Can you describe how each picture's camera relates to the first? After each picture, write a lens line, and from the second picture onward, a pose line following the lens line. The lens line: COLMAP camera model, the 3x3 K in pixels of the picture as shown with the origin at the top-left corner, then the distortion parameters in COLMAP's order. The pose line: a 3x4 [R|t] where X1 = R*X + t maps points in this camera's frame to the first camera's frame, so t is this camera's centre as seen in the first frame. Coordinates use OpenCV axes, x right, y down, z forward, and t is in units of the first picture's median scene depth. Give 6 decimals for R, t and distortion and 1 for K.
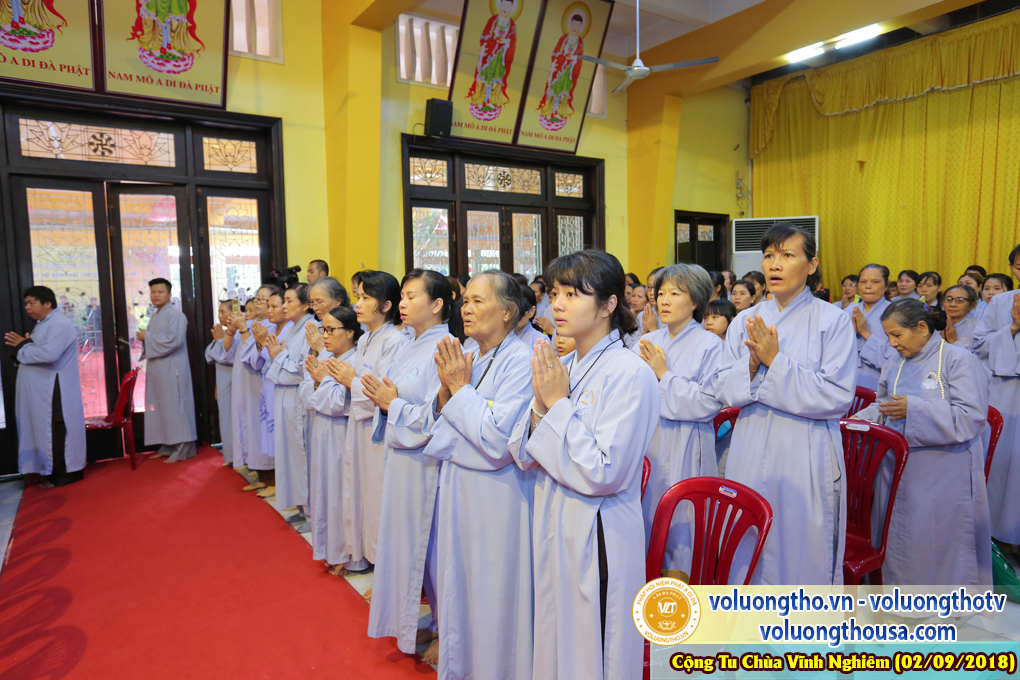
lens RADIAL K [[643.3, 0, 509.8], [0, 643.3, 334.0], [0, 0, 1]] dist [-0.009041, 0.006857]
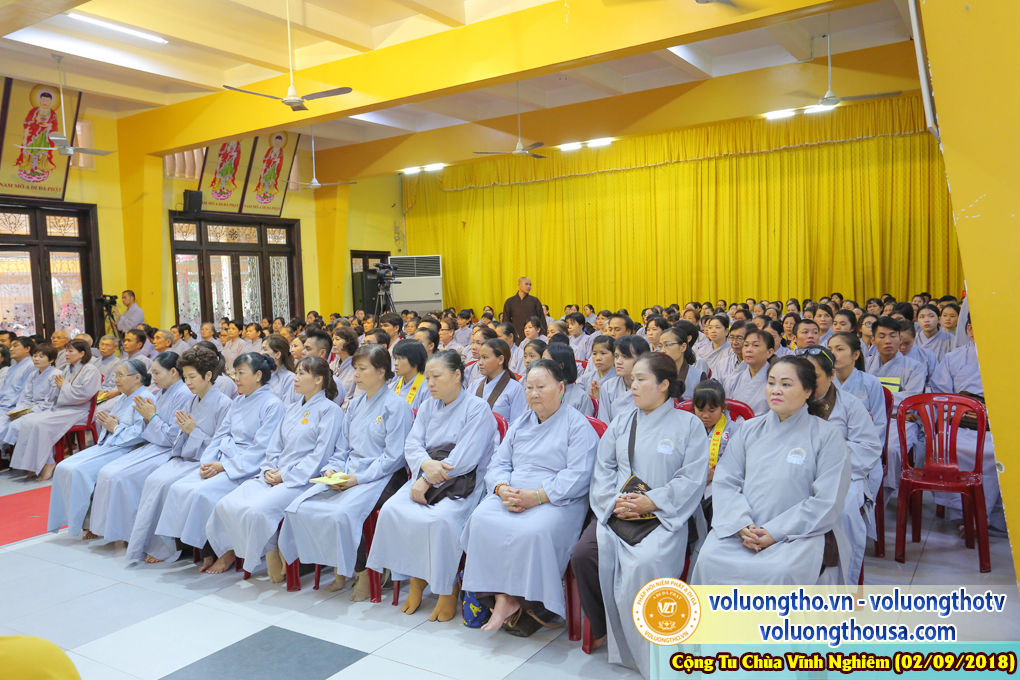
lens RADIAL K [[801.9, 0, 501.3], [0, 801.9, 339.7], [0, 0, 1]] dist [-0.015195, 0.006725]
pose [[0.931624, -0.035070, 0.361727, -0.117571], [0.044728, 0.998831, -0.018357, 0.077760], [-0.360660, 0.033281, 0.932103, -1.047827]]
